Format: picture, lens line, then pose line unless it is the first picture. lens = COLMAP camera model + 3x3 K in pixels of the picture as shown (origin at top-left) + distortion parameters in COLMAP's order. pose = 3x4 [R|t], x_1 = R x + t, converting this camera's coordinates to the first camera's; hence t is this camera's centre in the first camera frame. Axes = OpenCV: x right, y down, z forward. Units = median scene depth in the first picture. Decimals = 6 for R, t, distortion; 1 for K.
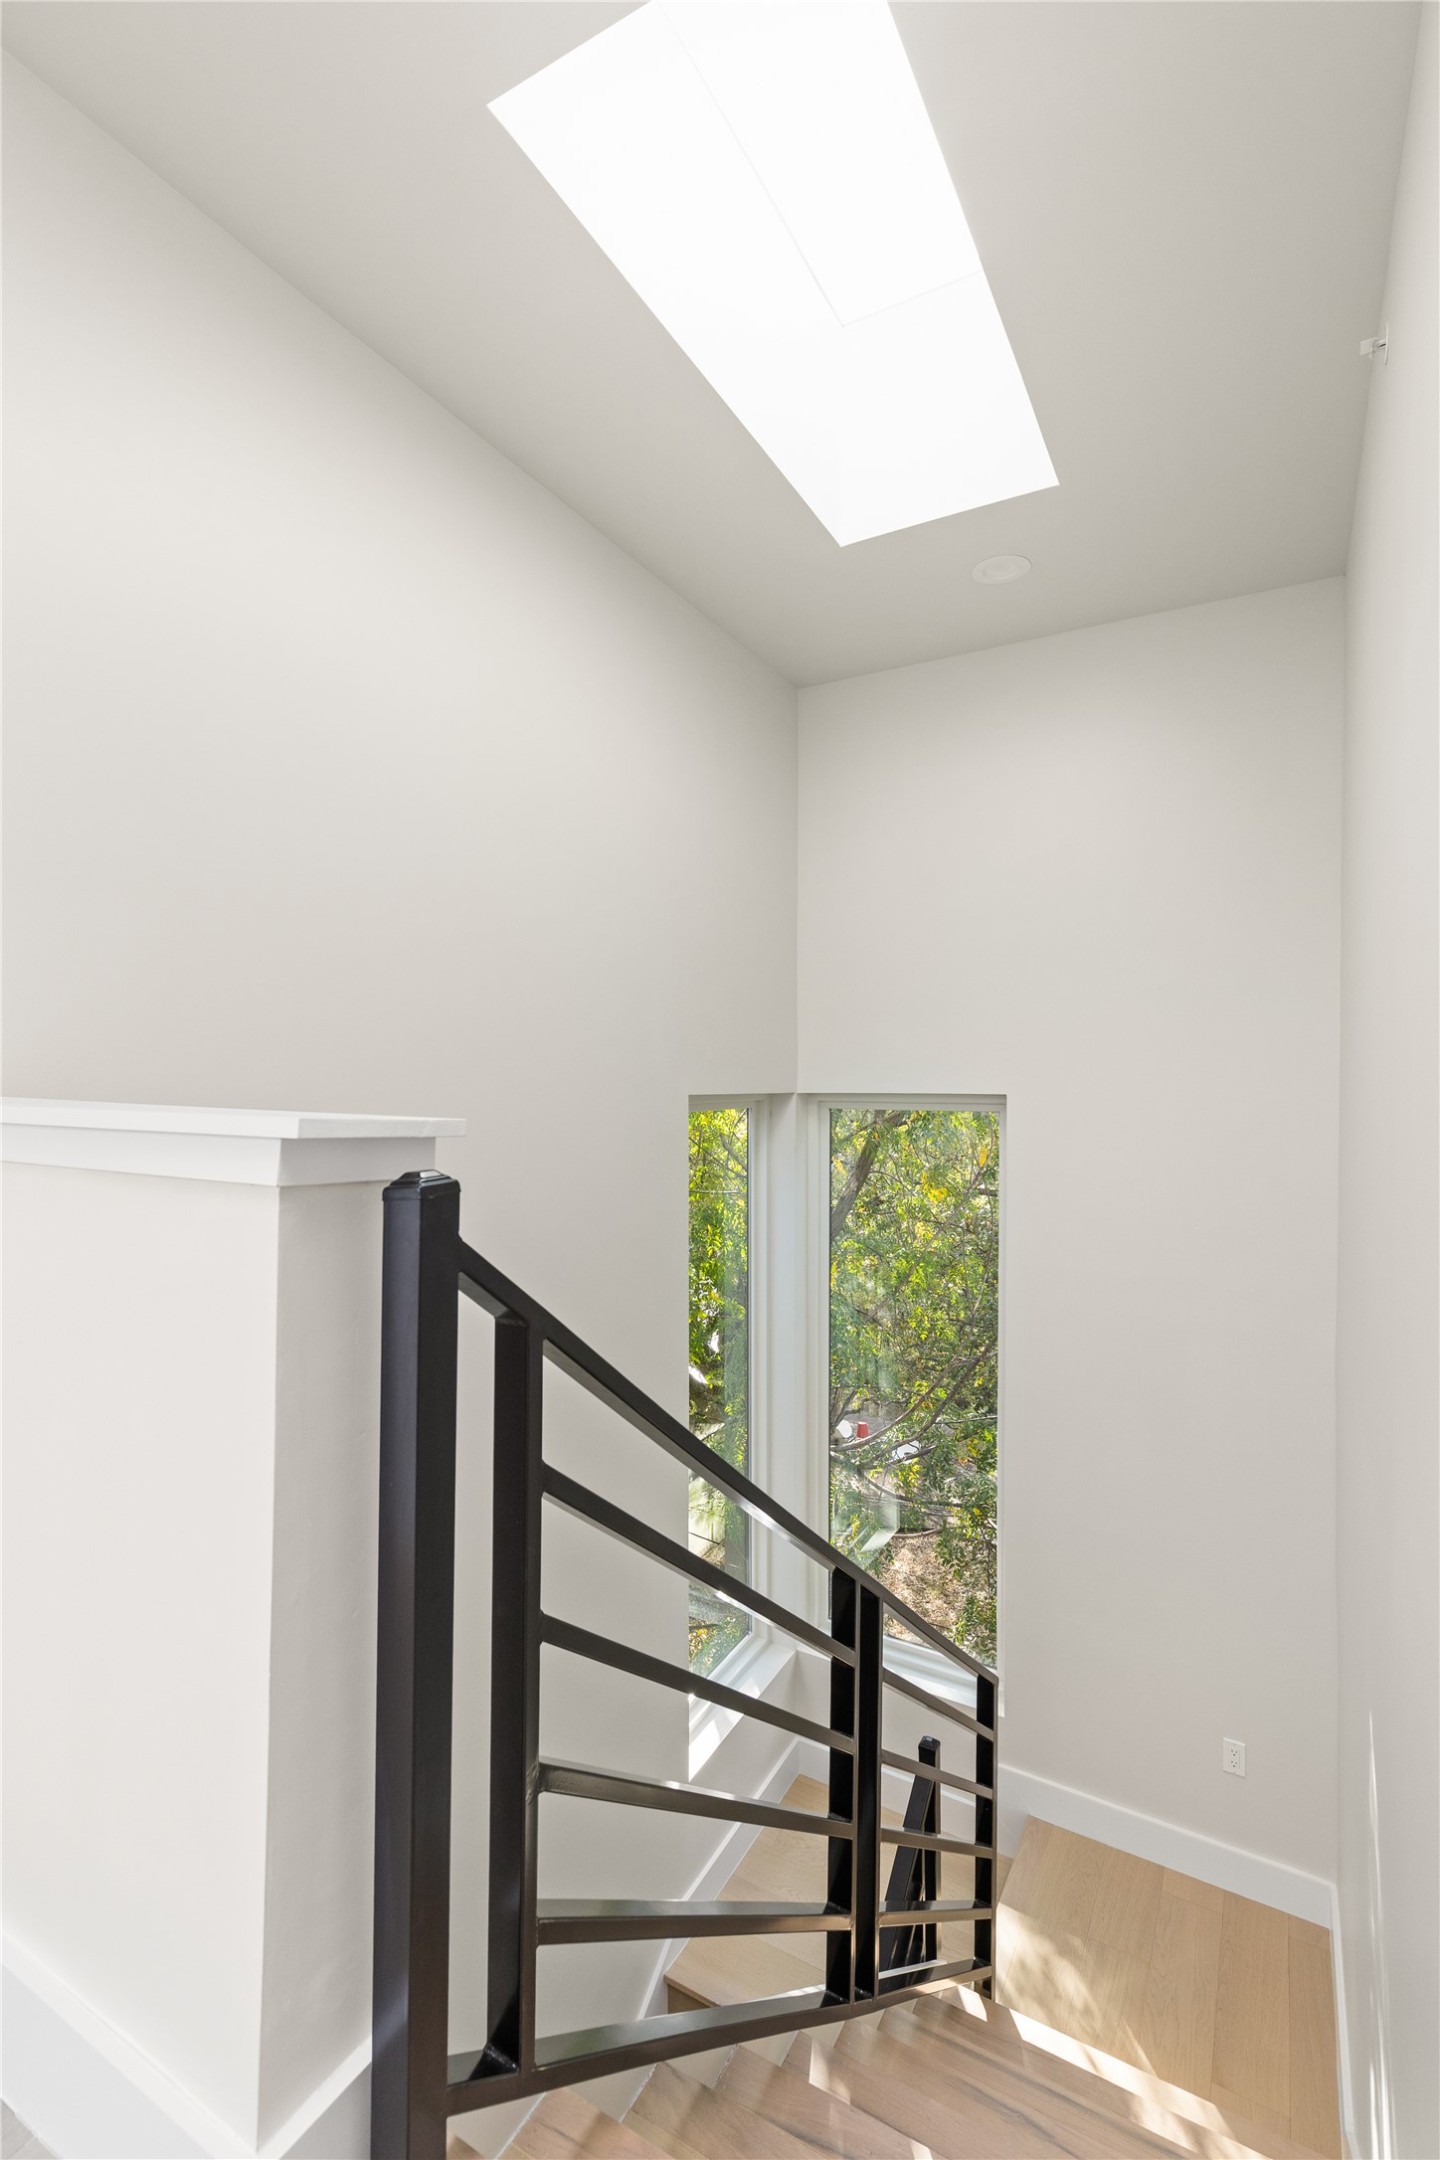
lens RADIAL K [[978.5, 0, 719.3], [0, 978.5, 1085.4], [0, 0, 1]] dist [0.005780, -0.000124]
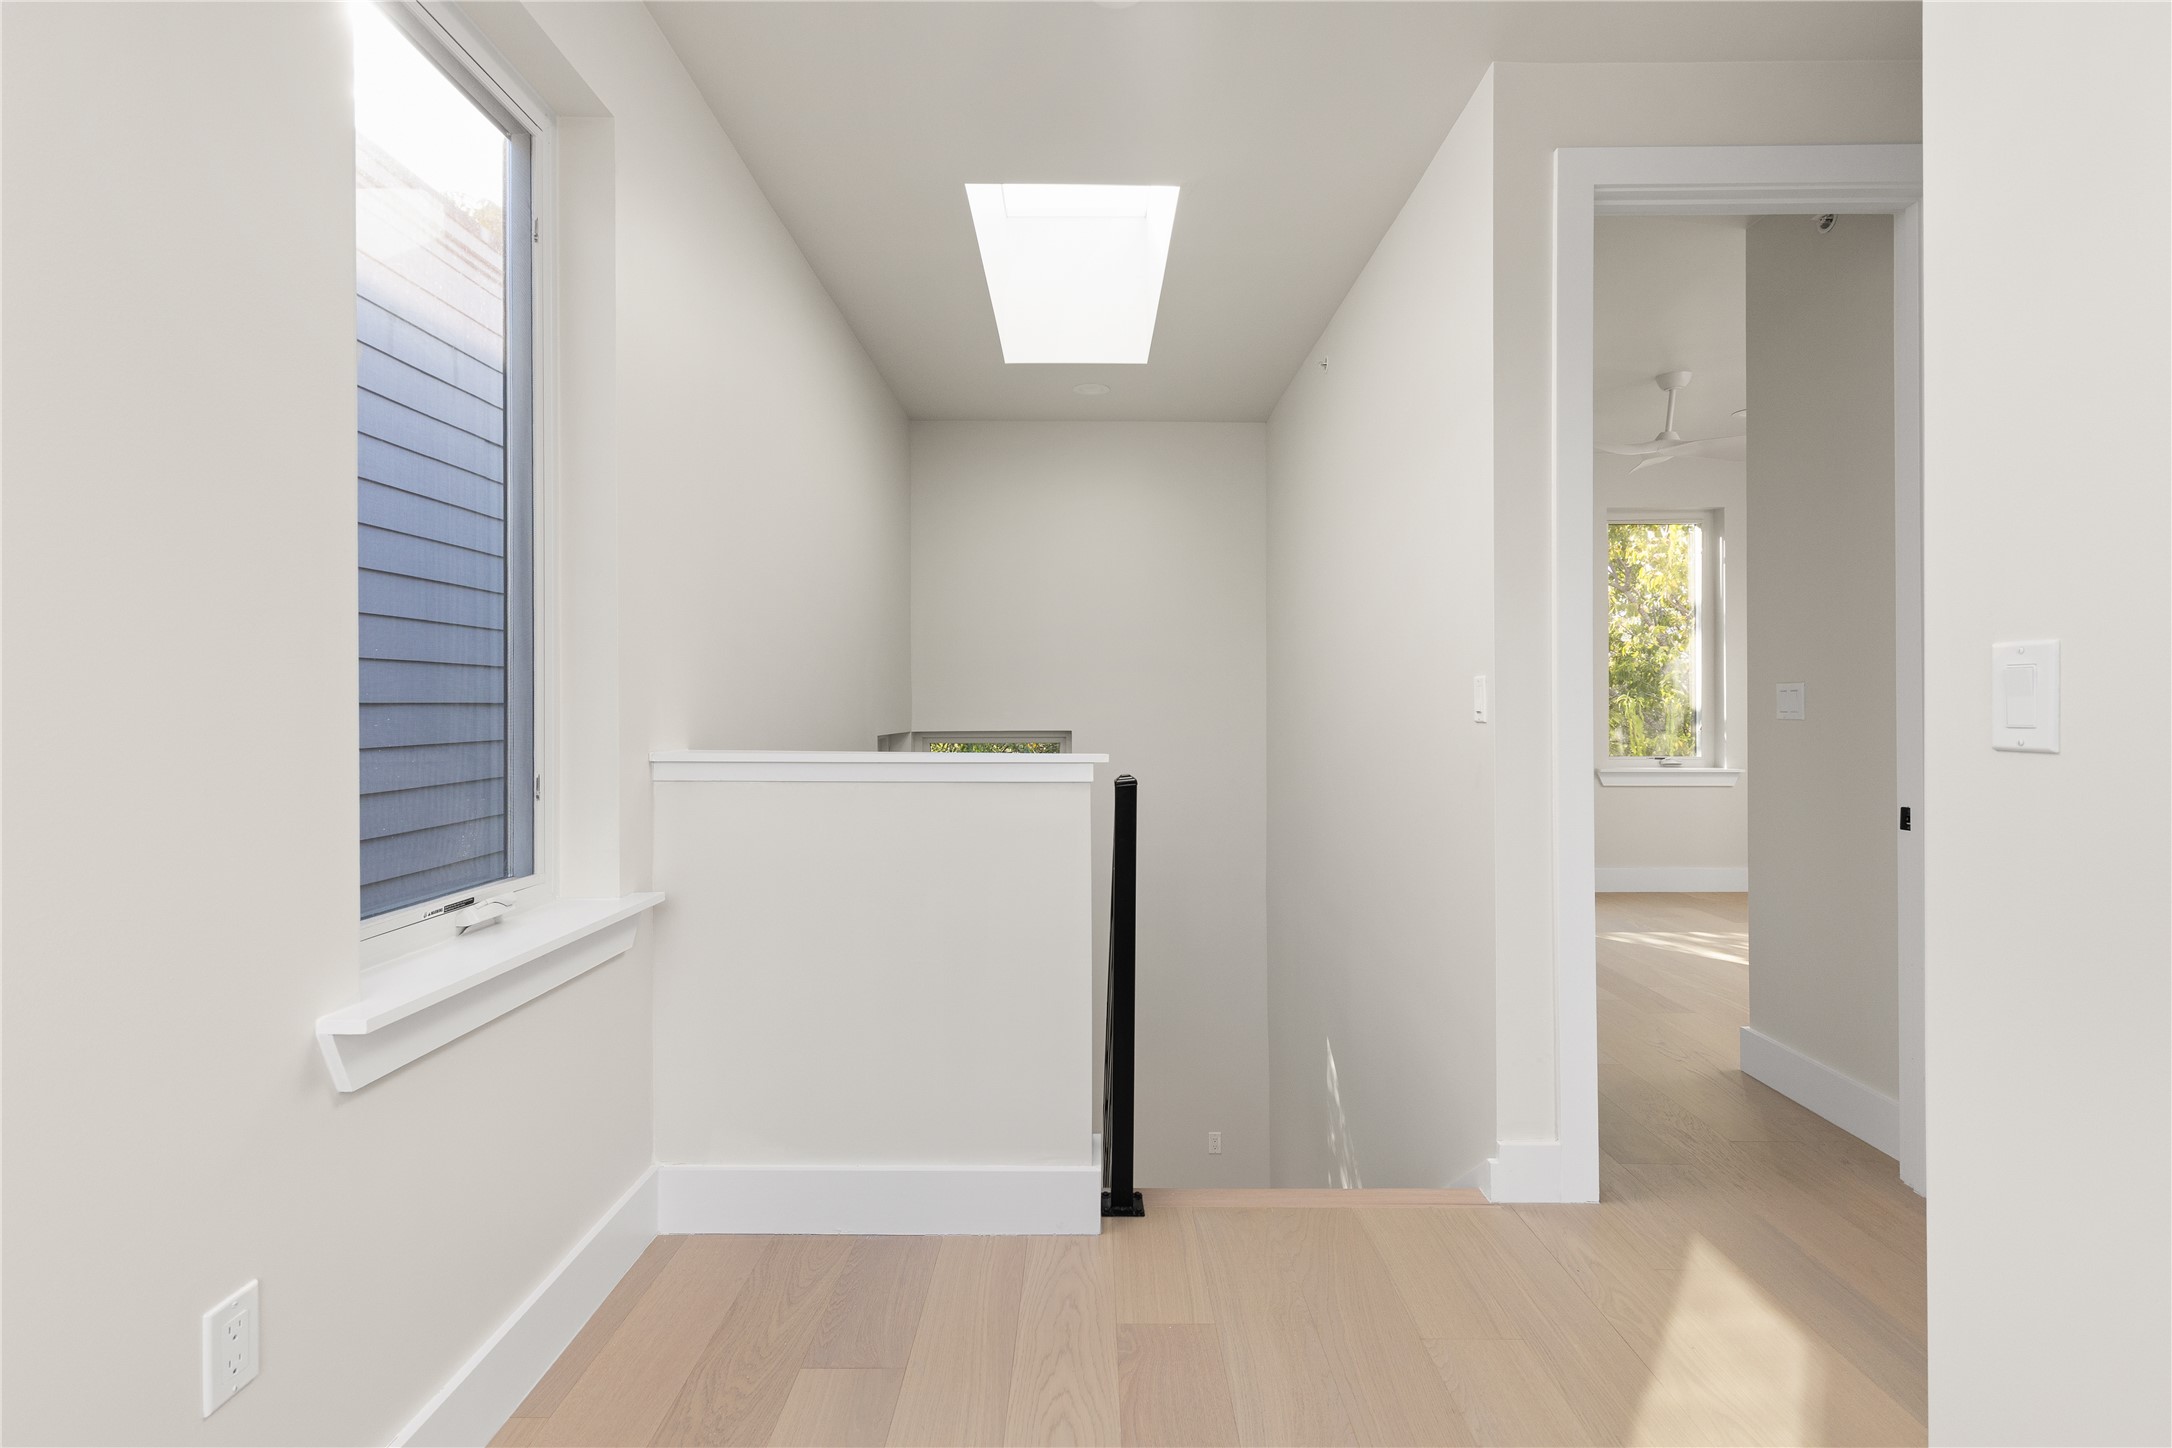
lens RADIAL K [[983.9, 0, 1087.2], [0, 983.9, 712.3], [0, 0, 1]] dist [0.005780, -0.000124]
pose [[0.876448, -0.009908, 0.481394, -0.419999], [0.015372, 0.999854, -0.007408, -0.006154], [-0.481251, 0.013893, 0.876473, -0.311310]]
